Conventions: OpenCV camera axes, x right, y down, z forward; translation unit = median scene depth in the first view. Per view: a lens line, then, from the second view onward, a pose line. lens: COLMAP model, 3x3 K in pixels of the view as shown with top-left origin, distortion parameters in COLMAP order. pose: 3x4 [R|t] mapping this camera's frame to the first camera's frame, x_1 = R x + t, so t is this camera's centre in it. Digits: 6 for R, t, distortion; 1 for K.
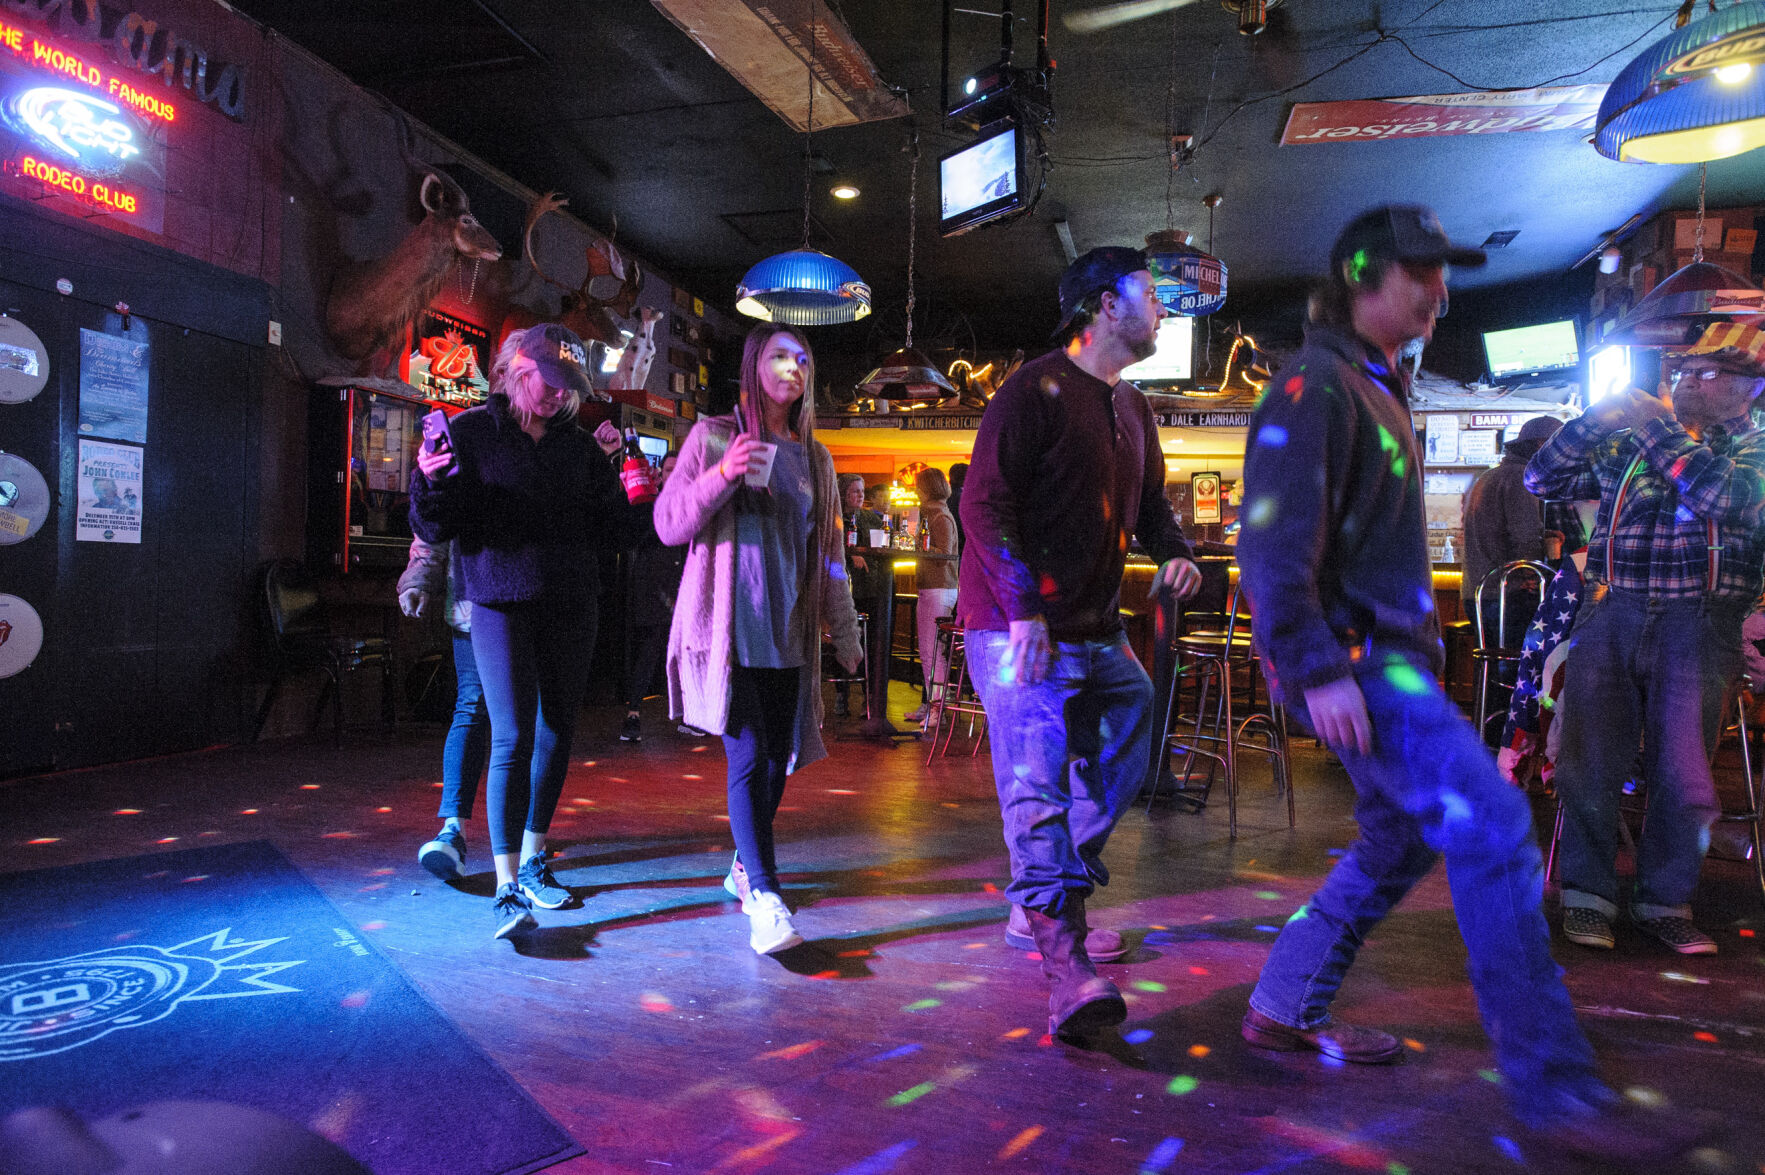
lens RADIAL K [[1020.2, 0, 882.5], [0, 1020.2, 587.5], [0, 0, 1]] dist [-0.000169, -0.000223]
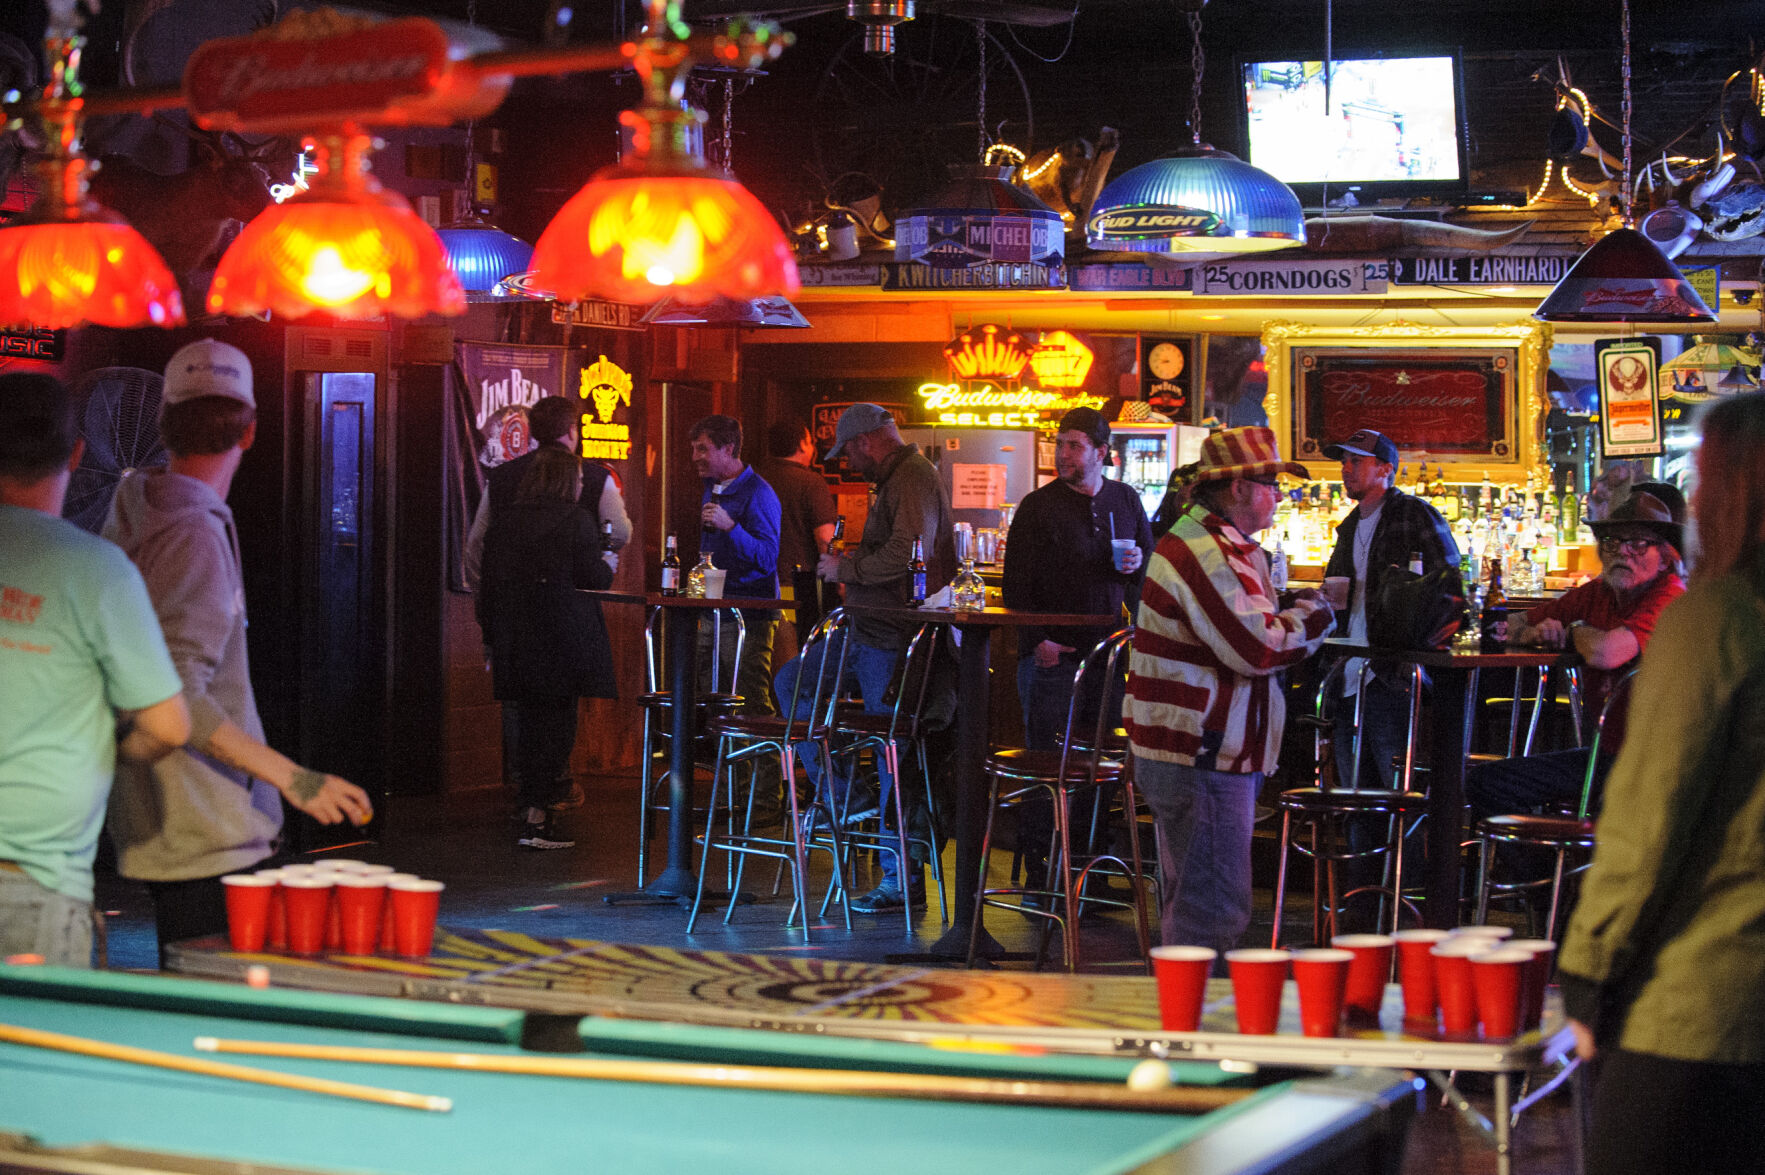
lens RADIAL K [[3584.4, 0, 882.5], [0, 3584.4, 587.5], [0, 0, 1]] dist [-0.336603, -0.005169]
pose [[0.989535, -0.015462, -0.143462, 0.246297], [0.018075, 0.999693, 0.016934, -0.042854], [0.143156, -0.019350, 0.989511, -0.631316]]
